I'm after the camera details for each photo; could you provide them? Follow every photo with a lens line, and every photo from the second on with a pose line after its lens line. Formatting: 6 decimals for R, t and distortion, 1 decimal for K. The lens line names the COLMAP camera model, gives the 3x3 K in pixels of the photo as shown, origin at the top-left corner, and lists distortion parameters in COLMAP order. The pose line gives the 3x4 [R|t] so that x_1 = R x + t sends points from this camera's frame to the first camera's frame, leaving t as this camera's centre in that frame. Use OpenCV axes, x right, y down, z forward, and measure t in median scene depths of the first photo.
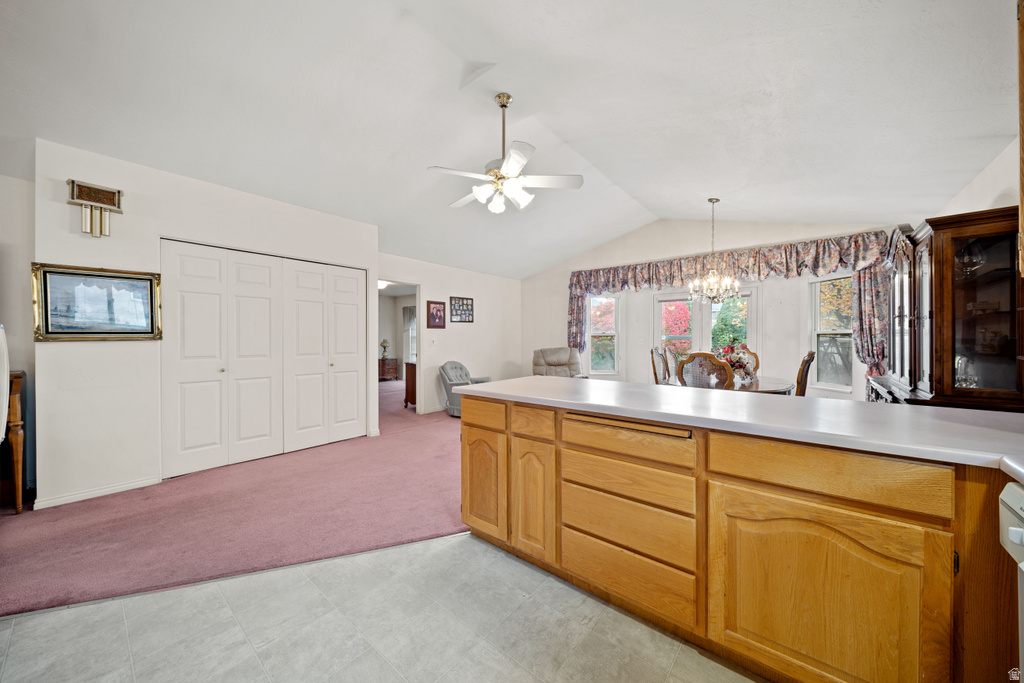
lens RADIAL K [[358.7, 0, 510.3], [0, 358.7, 340.2], [0, 0, 1]] dist [-0.001327, -0.000530]
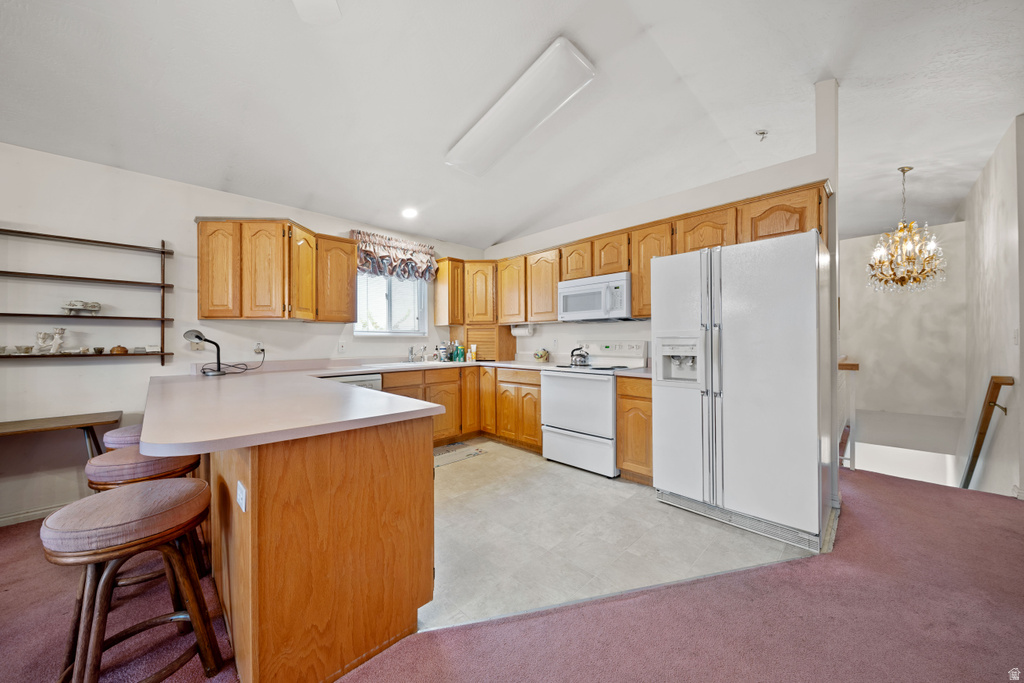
lens RADIAL K [[358.7, 0, 510.3], [0, 358.7, 342.6], [0, 0, 1]] dist [-0.001327, -0.000530]
pose [[-0.995298, 0.007749, 0.096555, -0.142264], [0.008453, 0.999941, 0.006886, 0.003454], [-0.096495, 0.007670, -0.995304, 0.669924]]
